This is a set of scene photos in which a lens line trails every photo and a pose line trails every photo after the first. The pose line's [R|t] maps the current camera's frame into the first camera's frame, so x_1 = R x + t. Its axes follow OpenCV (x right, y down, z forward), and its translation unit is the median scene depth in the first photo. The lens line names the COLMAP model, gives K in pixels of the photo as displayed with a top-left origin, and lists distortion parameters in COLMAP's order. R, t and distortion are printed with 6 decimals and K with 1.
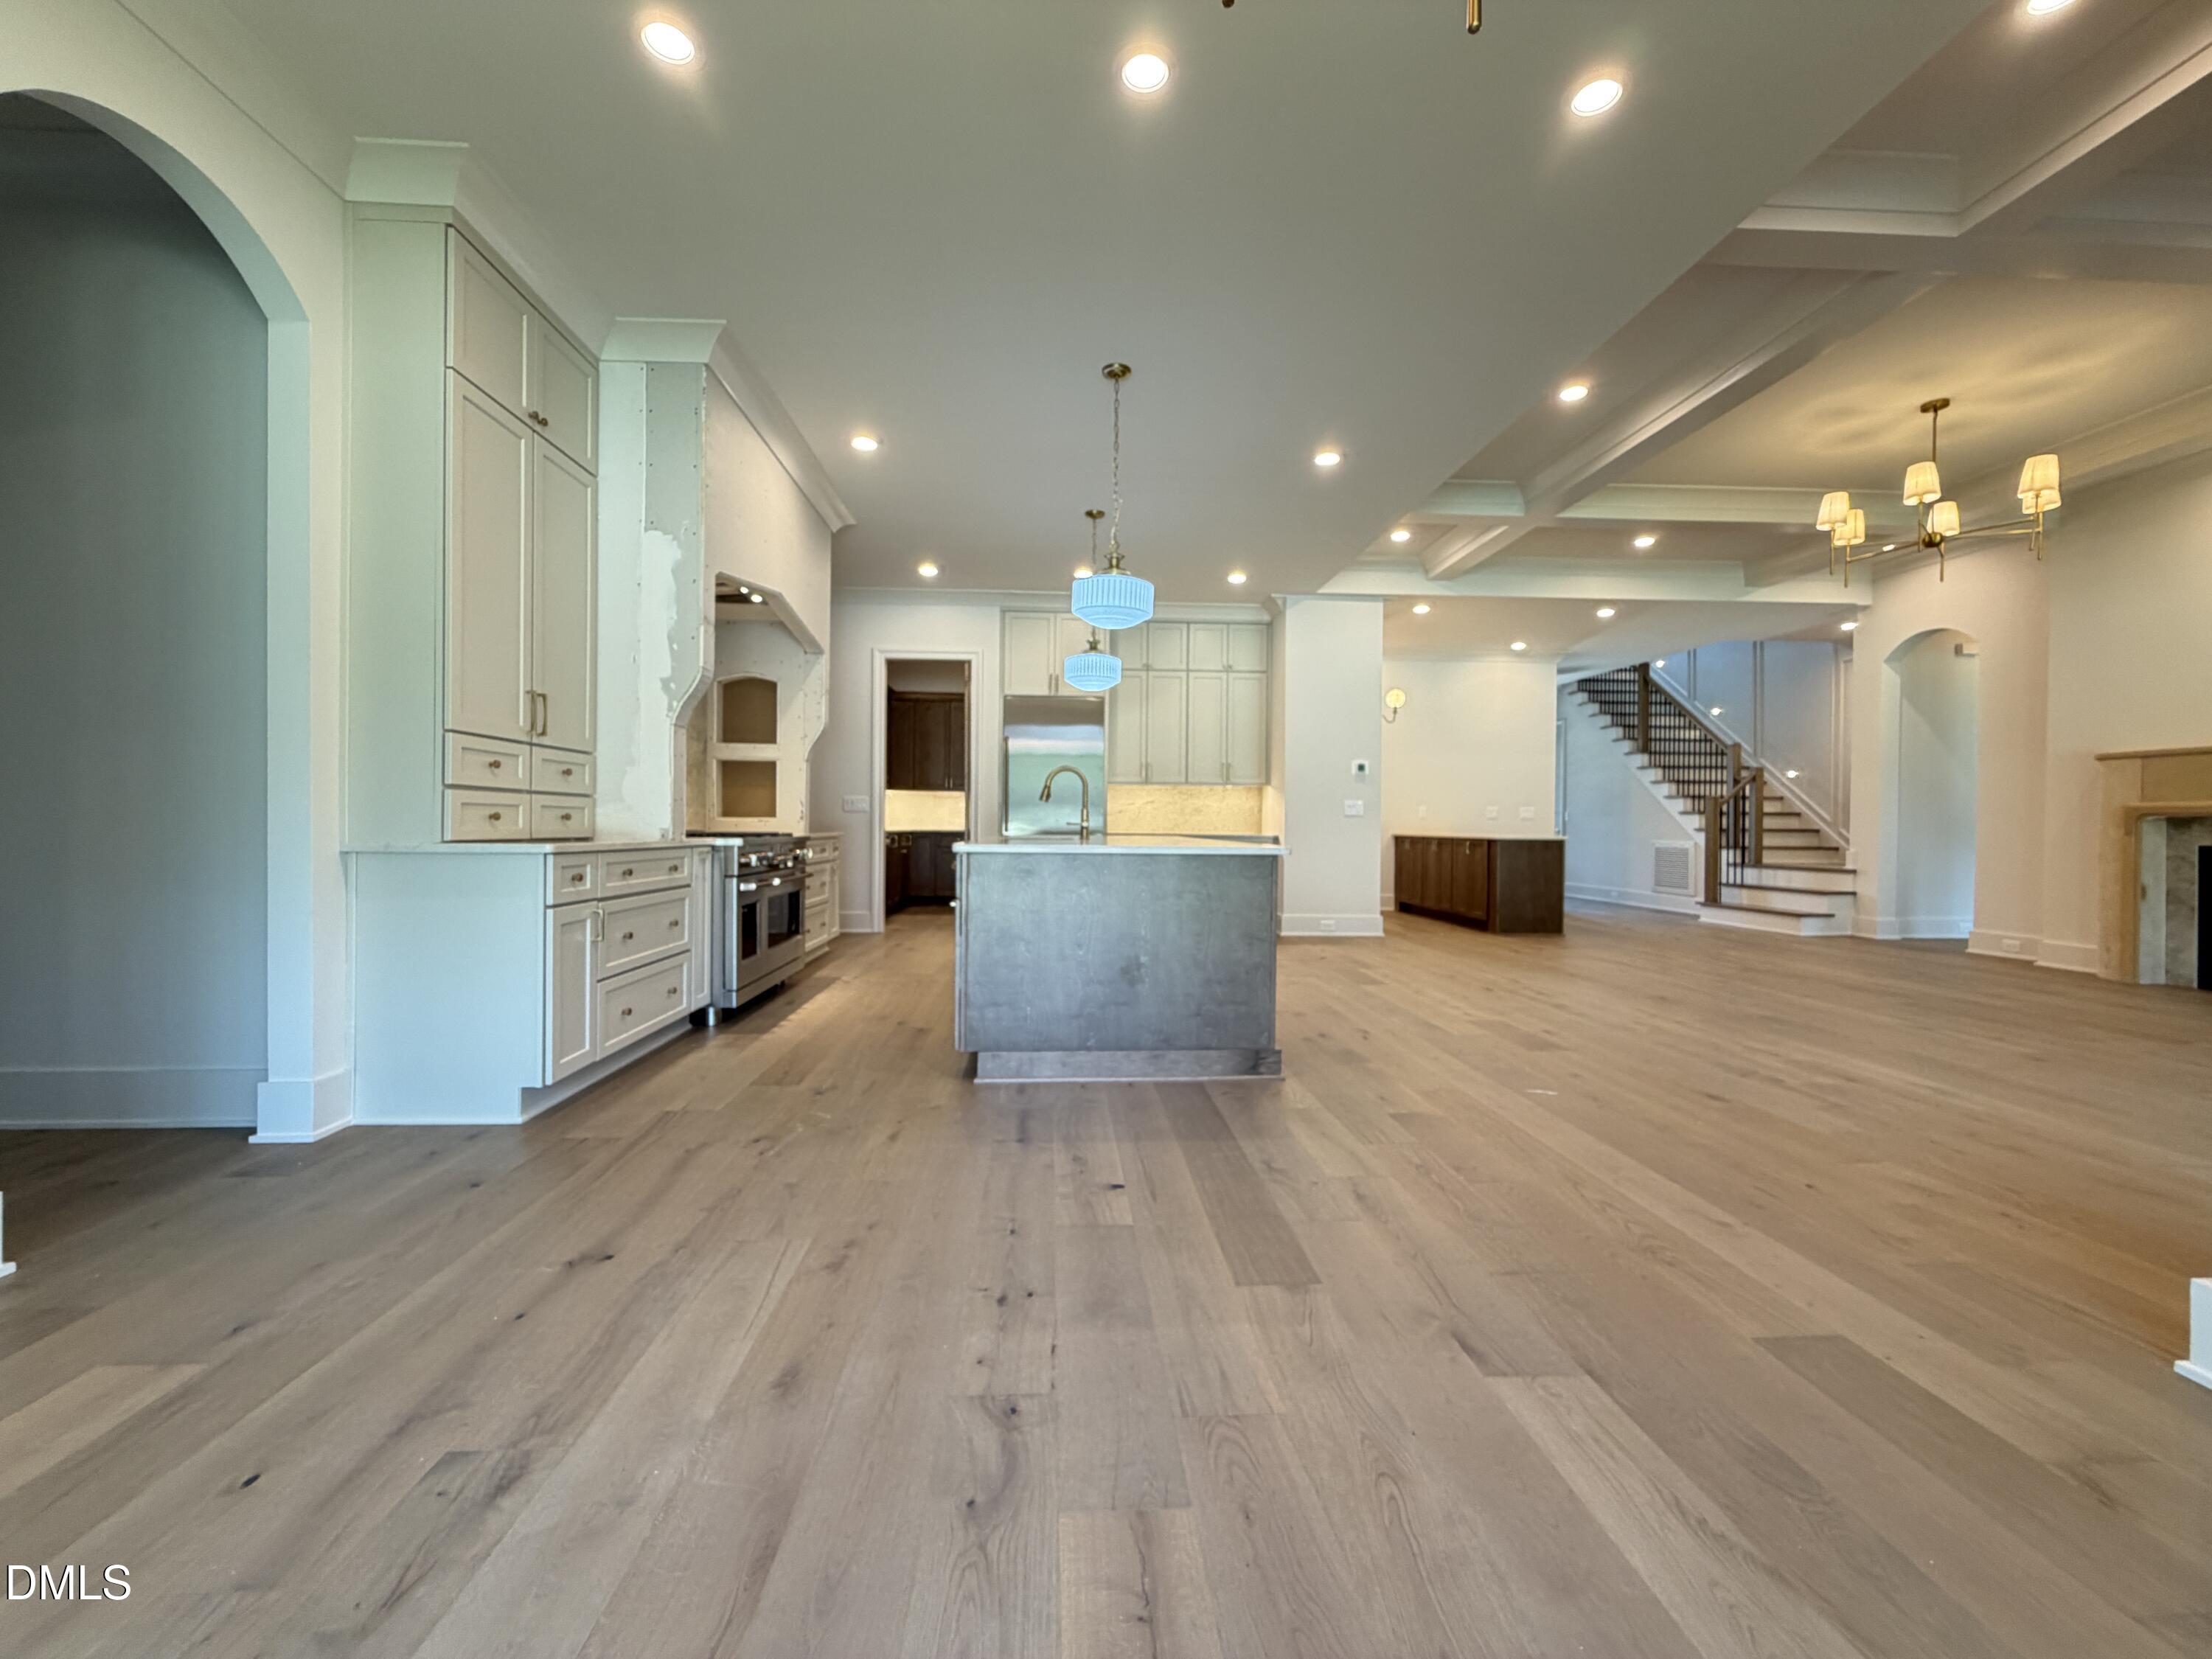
lens RADIAL K [[884.0, 0, 1101.5], [0, 884.0, 823.9], [0, 0, 1]] dist [0.002469, 0.000238]
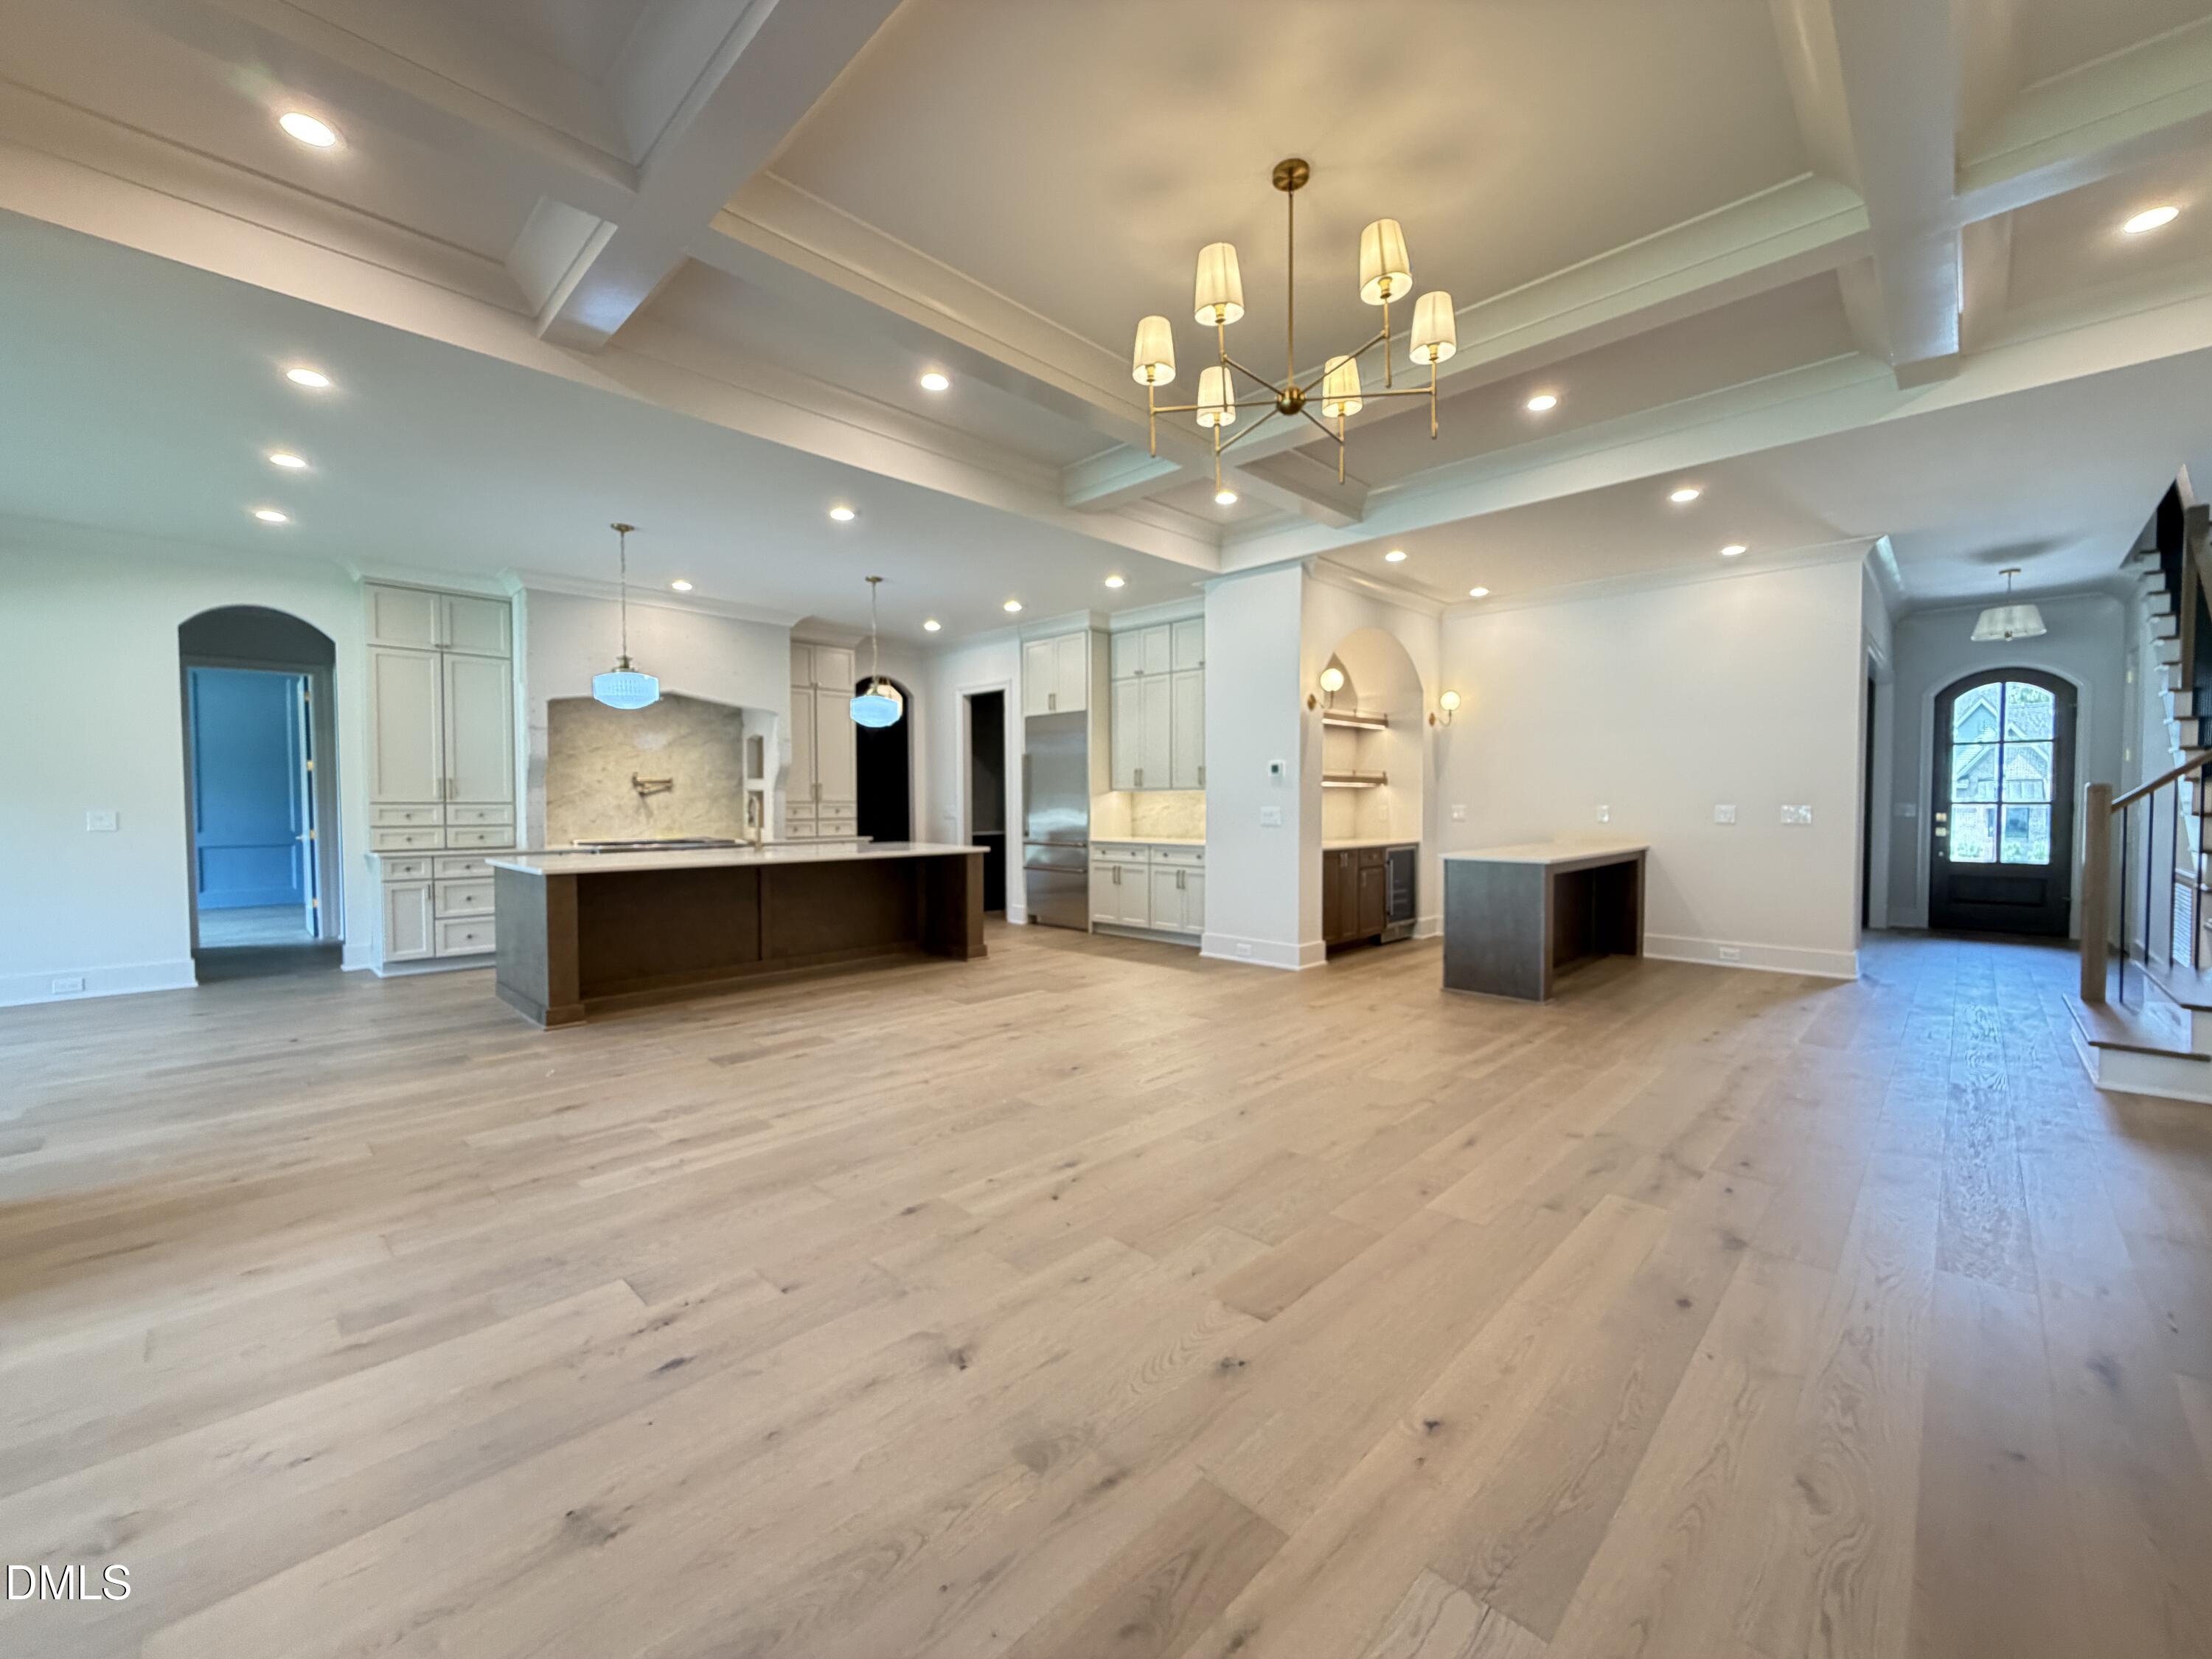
lens RADIAL K [[884.0, 0, 1104.4], [0, 884.0, 829.9], [0, 0, 1]] dist [0.002469, 0.000238]
pose [[0.678585, 0.012216, -0.734420, 1.015164], [0.008637, 0.999660, 0.024609, -0.034617], [0.734471, -0.023043, 0.678249, 0.382452]]
